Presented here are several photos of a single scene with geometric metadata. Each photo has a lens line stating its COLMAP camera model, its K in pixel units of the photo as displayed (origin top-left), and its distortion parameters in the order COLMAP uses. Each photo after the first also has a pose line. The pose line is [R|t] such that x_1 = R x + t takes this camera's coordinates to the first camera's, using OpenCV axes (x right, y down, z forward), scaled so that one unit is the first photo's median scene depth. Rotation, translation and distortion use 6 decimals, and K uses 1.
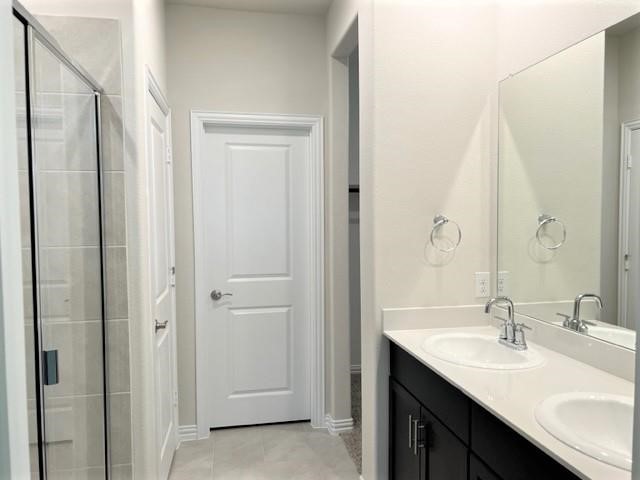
lens RADIAL K [[480.0, 0, 319.3], [0, 480.0, 240.7], [0, 0, 1]] dist [0.023755, -0.022713]
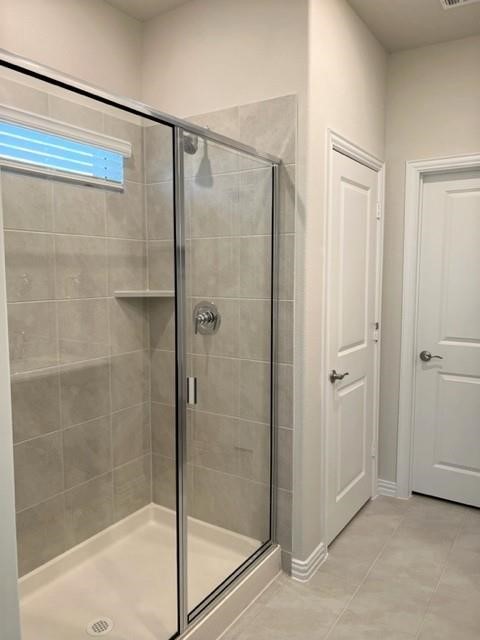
lens RADIAL K [[480.0, 0, 239.0], [0, 480.0, 319.3], [0, 0, 1]] dist [0.023755, -0.022713]
pose [[0.712560, 0.077155, -0.697356, 0.195911], [-0.039721, 0.996777, 0.069695, -0.011677], [0.700486, -0.021962, 0.713328, 0.077424]]
